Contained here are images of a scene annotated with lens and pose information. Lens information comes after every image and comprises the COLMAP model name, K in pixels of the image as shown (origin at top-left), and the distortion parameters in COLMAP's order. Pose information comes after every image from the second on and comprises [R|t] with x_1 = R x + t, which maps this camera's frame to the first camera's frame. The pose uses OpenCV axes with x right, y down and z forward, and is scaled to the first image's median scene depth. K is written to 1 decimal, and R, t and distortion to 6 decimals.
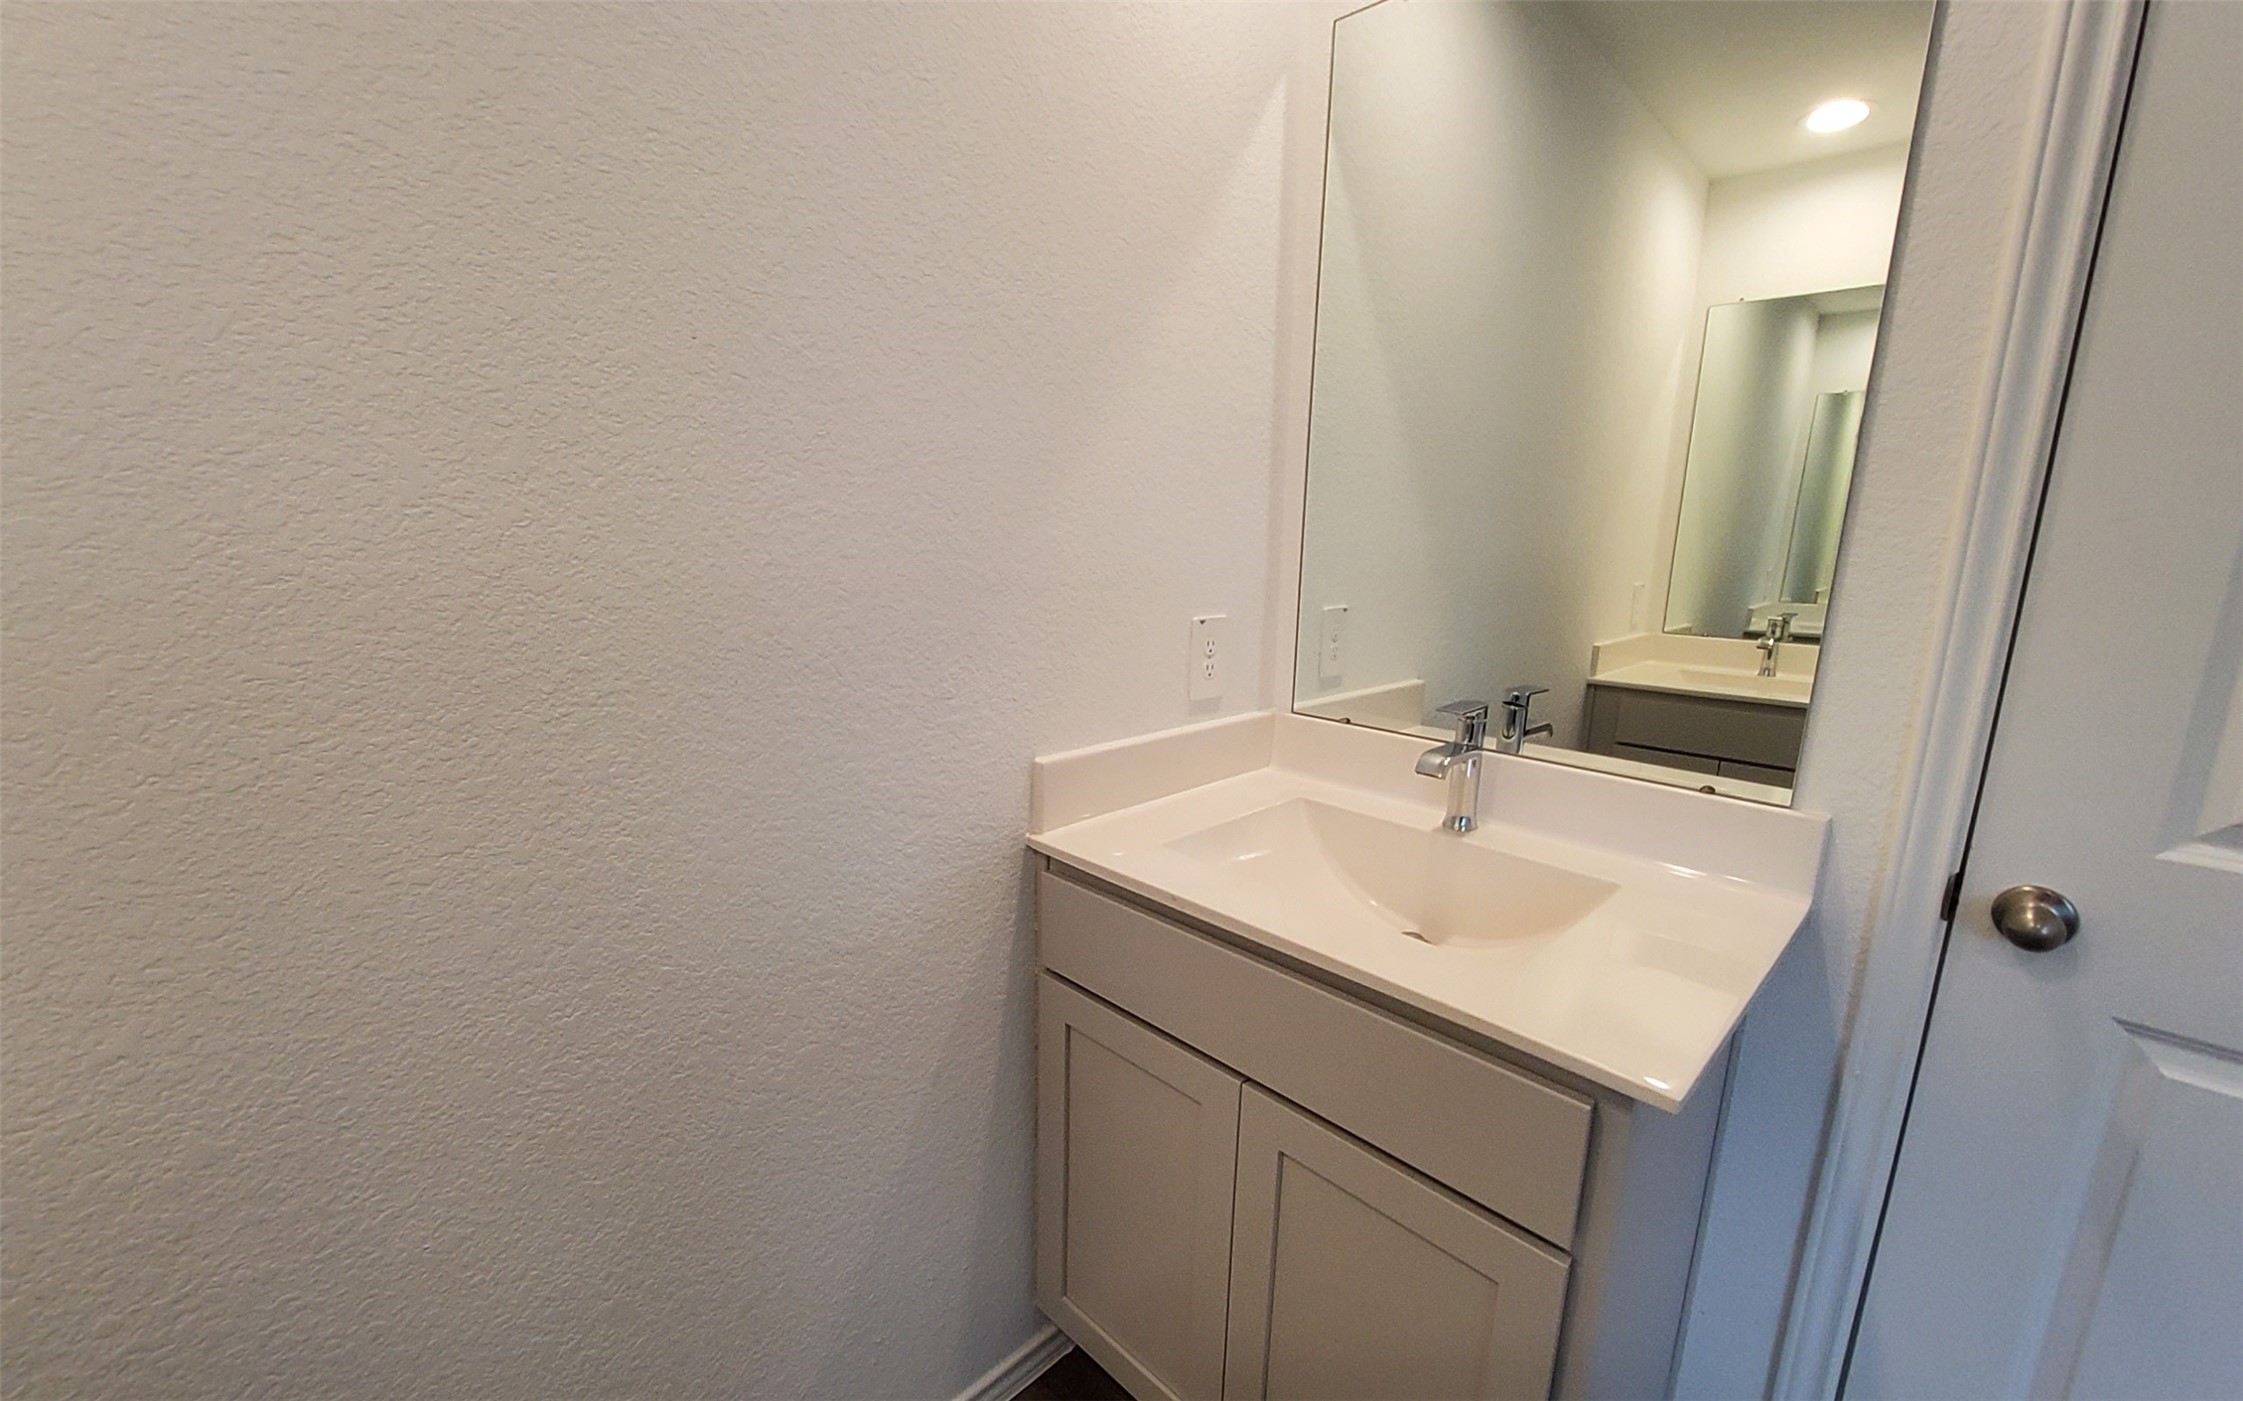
lens RADIAL K [[885.4, 0, 1126.5], [0, 885.4, 720.5], [0, 0, 1]] dist [0.007137, -0.010582]
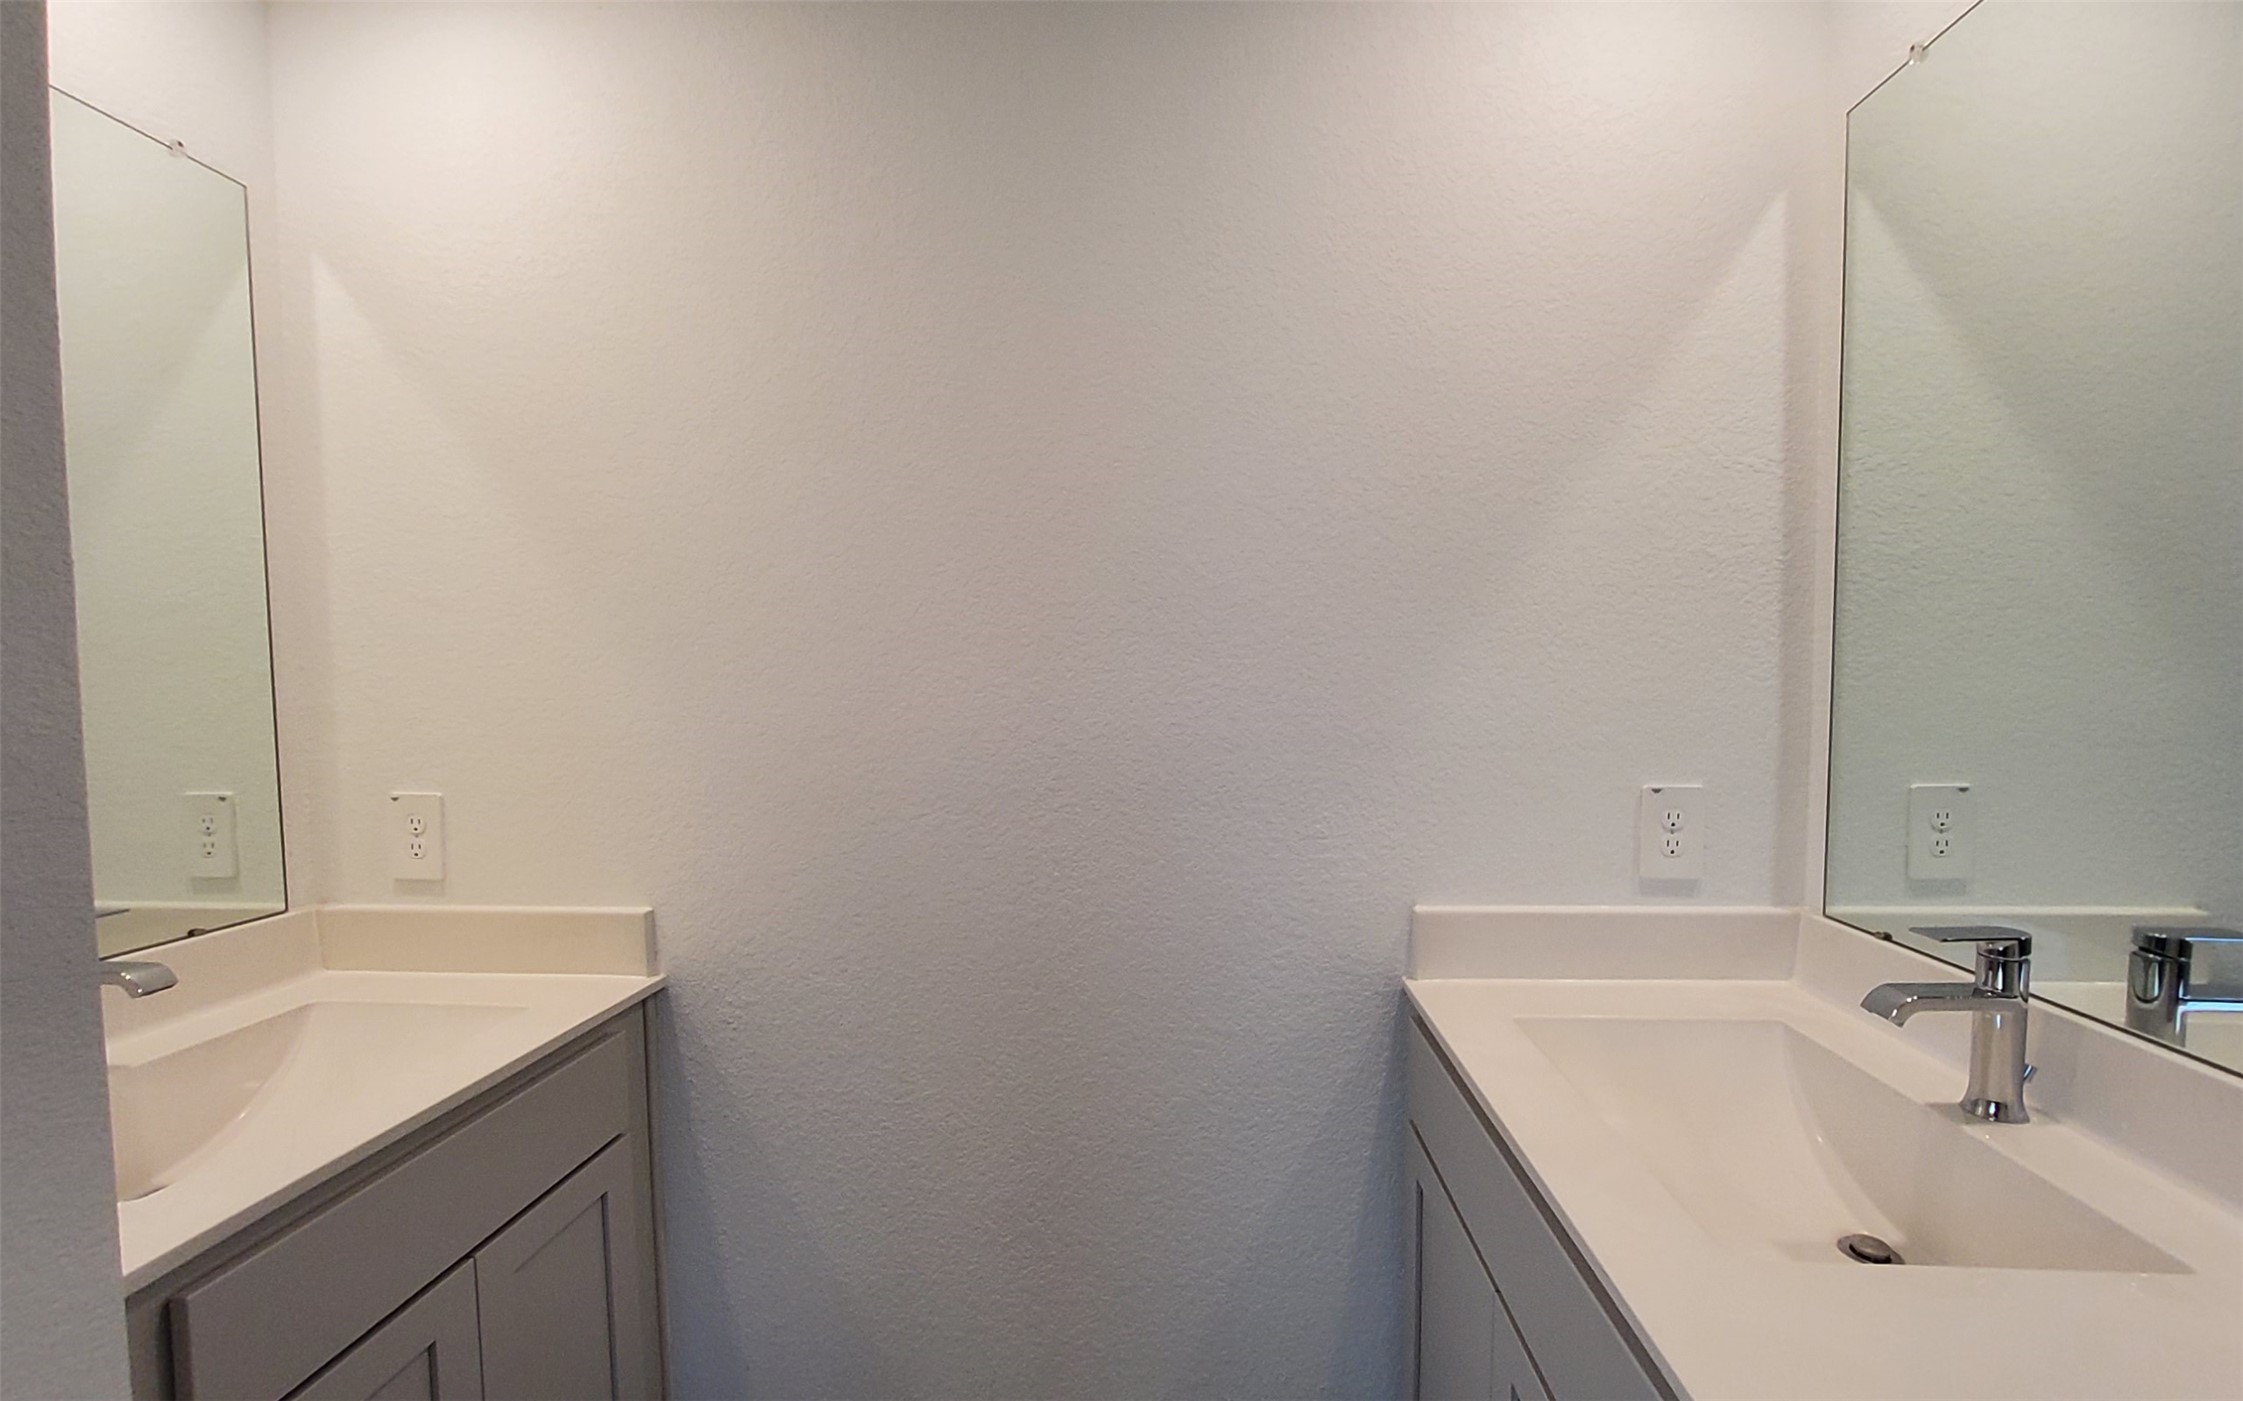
lens RADIAL K [[900.3, 0, 1131.9], [0, 900.3, 727.8], [0, 0, 1]] dist [0.004140, -0.000906]
pose [[0.668337, 0.018275, -0.743634, 0.509767], [-0.131722, 0.986807, -0.094133, -0.023634], [0.732103, 0.160866, 0.661927, 0.006810]]
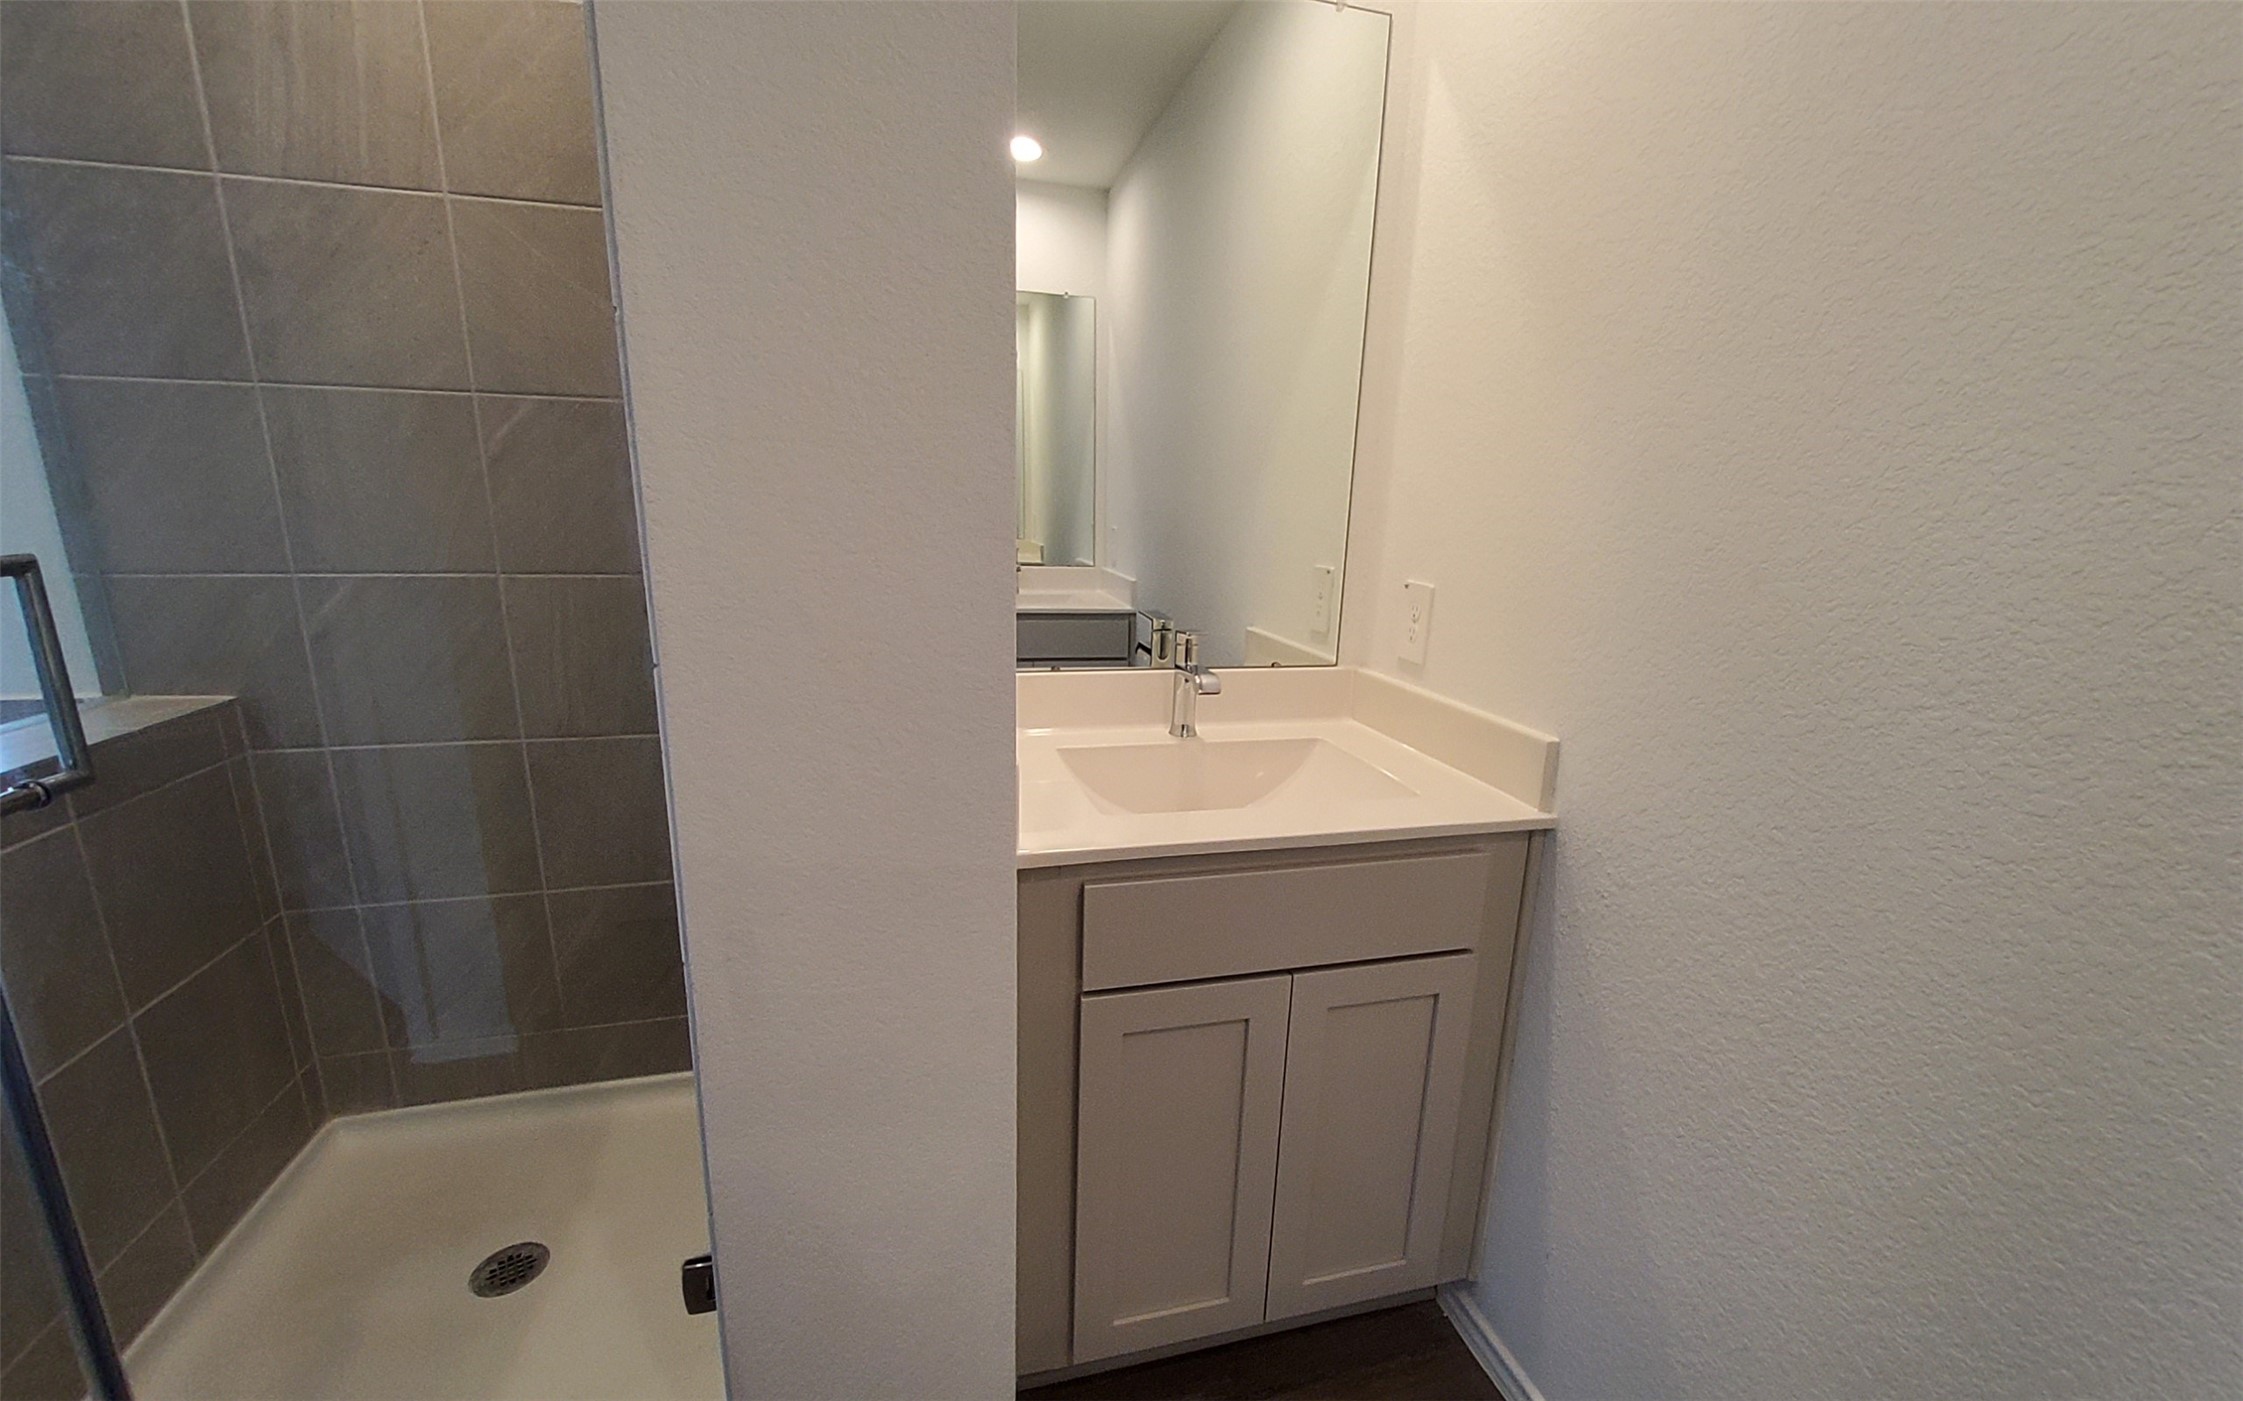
lens RADIAL K [[892.6, 0, 1142.2], [0, 892.6, 726.3], [0, 0, 1]] dist [0.003893, -0.005876]
pose [[-0.481915, 0.184002, -0.856680, 0.329601], [-0.215949, 0.922603, 0.319641, -0.063177], [0.849190, 0.339039, -0.404881, 0.387458]]
